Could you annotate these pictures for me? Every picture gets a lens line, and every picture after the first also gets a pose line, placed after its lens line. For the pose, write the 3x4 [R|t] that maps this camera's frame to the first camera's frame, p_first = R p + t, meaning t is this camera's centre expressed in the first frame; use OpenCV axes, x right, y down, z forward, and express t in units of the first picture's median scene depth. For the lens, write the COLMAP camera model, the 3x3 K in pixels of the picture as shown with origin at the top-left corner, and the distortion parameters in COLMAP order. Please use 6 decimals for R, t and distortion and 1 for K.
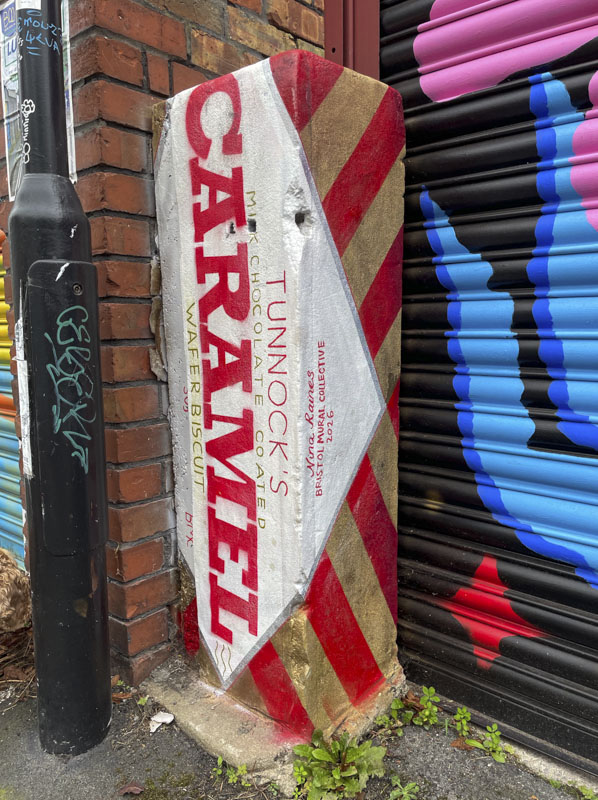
lens RADIAL K [[612.3, 0, 302.5], [0, 612.3, 400.5], [0, 0, 1]] dist [0.036039, -0.051370]
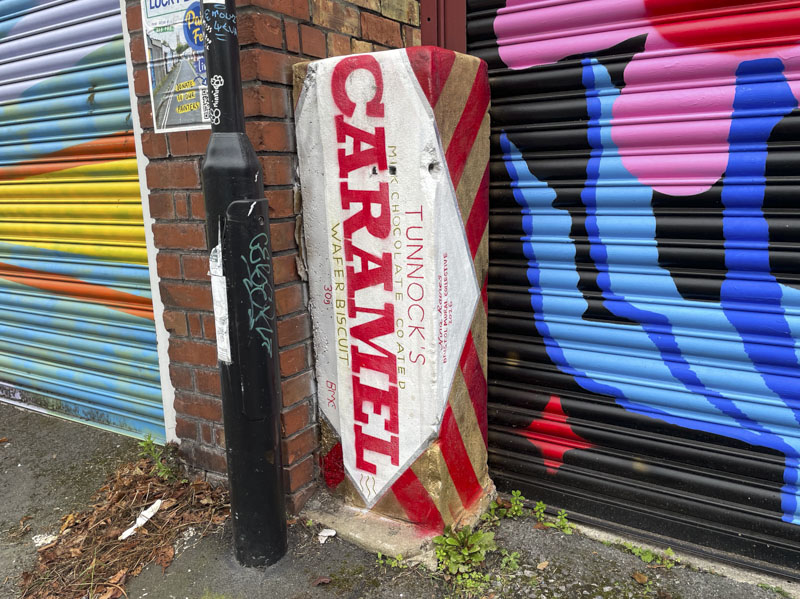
lens RADIAL K [[612.3, 0, 397.9], [0, 612.3, 299.3], [0, 0, 1]] dist [0.036039, -0.051370]
pose [[0.986628, -0.053642, 0.153907, -0.269089], [0.042562, 0.996319, 0.074405, -0.091365], [-0.157332, -0.066859, 0.985280, -0.330543]]
